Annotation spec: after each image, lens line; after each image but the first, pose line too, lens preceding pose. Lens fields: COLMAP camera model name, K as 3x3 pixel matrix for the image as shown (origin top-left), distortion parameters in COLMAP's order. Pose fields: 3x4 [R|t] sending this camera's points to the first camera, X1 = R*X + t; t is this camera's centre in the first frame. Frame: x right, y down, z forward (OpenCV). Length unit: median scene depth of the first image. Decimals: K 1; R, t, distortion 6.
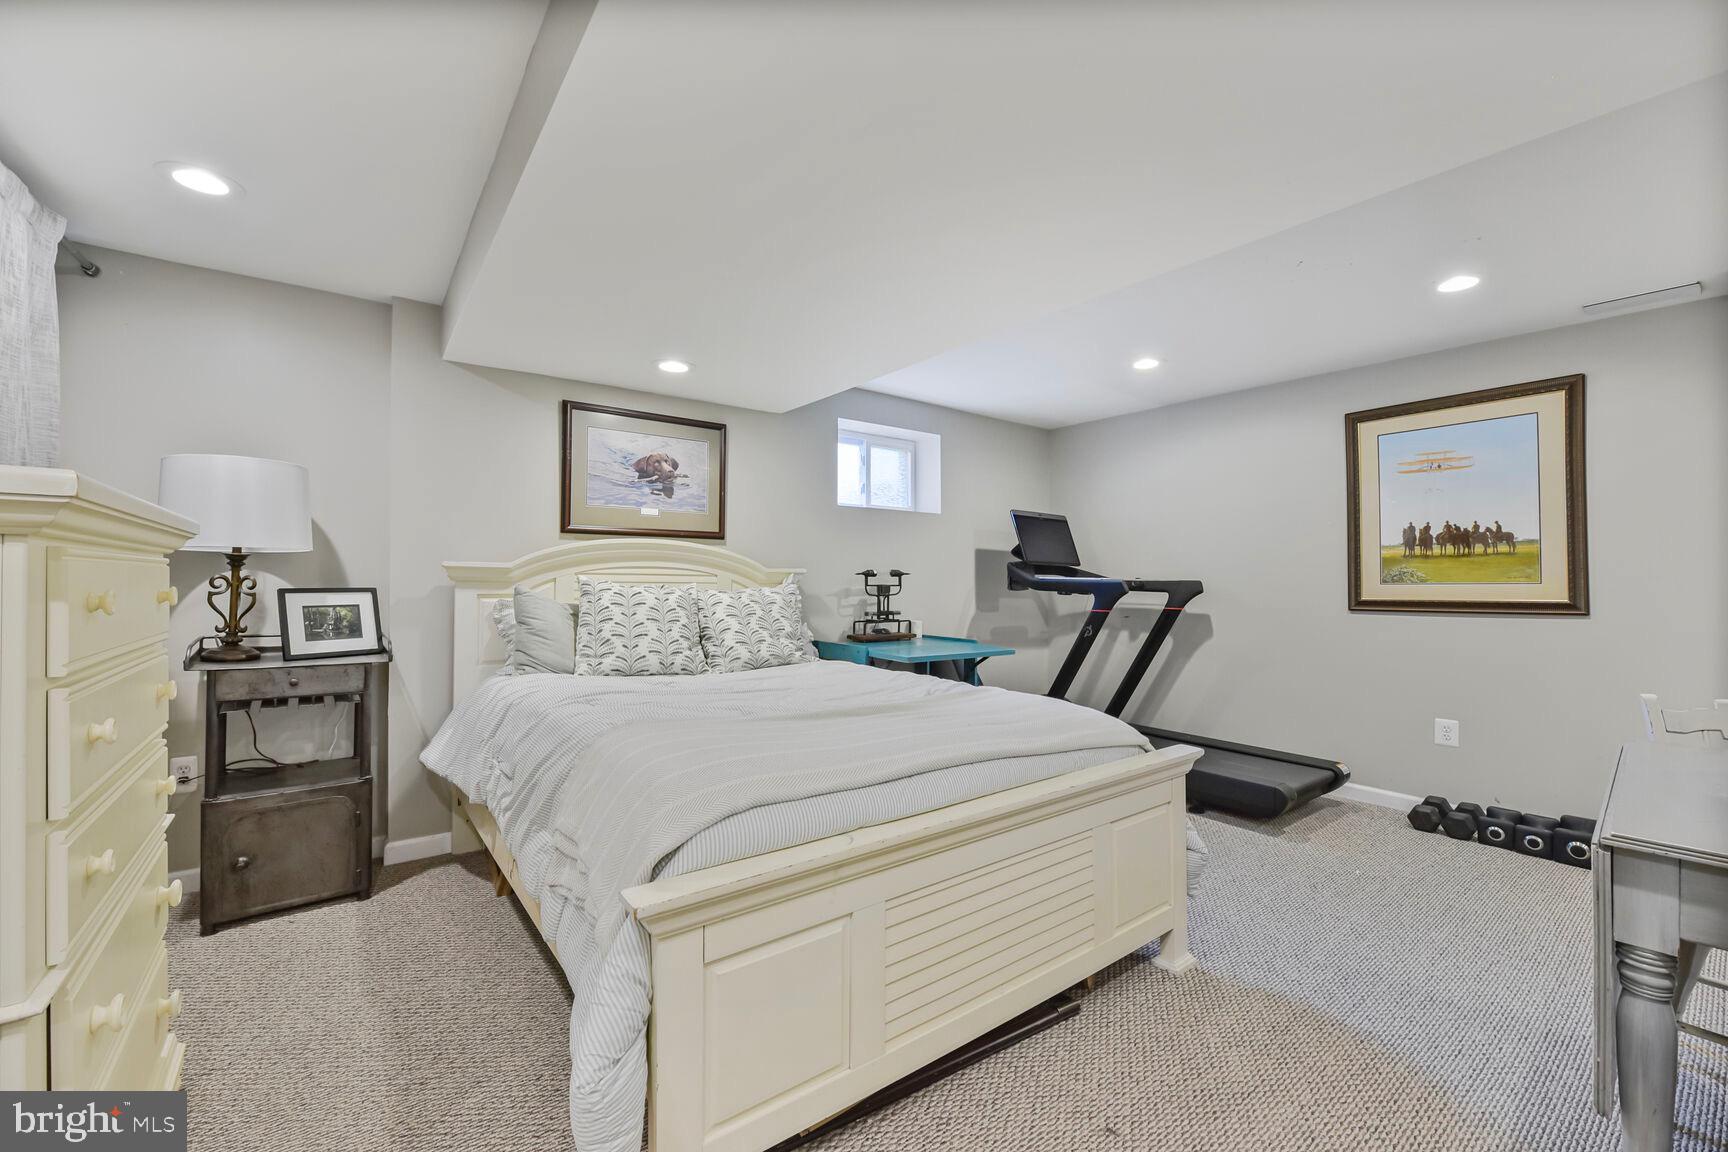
lens RADIAL K [[696.2, 0, 859.2], [0, 696.2, 576.1], [0, 0, 1]] dist [-0.009850, -0.000152]
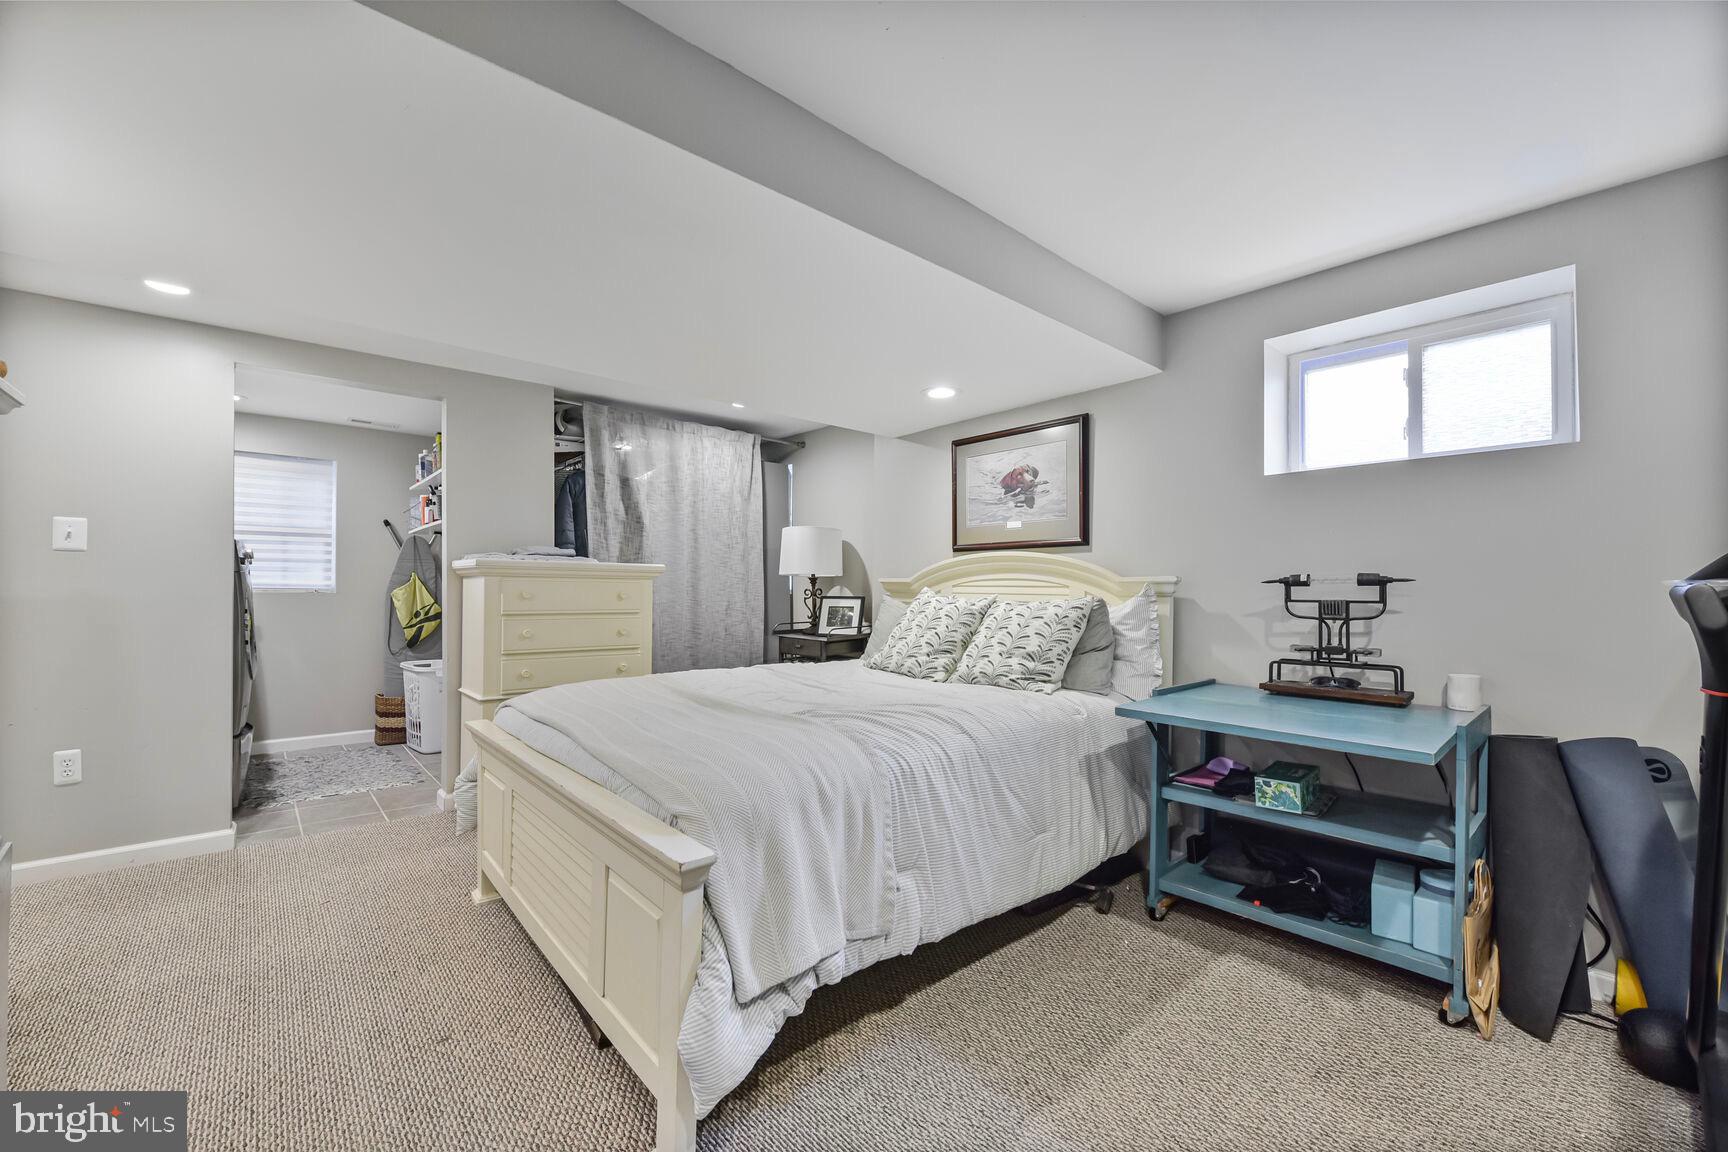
lens RADIAL K [[696.2, 0, 859.2], [0, 696.2, 576.1], [0, 0, 1]] dist [-0.009850, -0.000152]
pose [[0.069942, -0.026267, -0.997205, 0.691596], [-0.002330, 0.999646, -0.026495, 0.010288], [0.997548, 0.004176, 0.069856, 0.695201]]
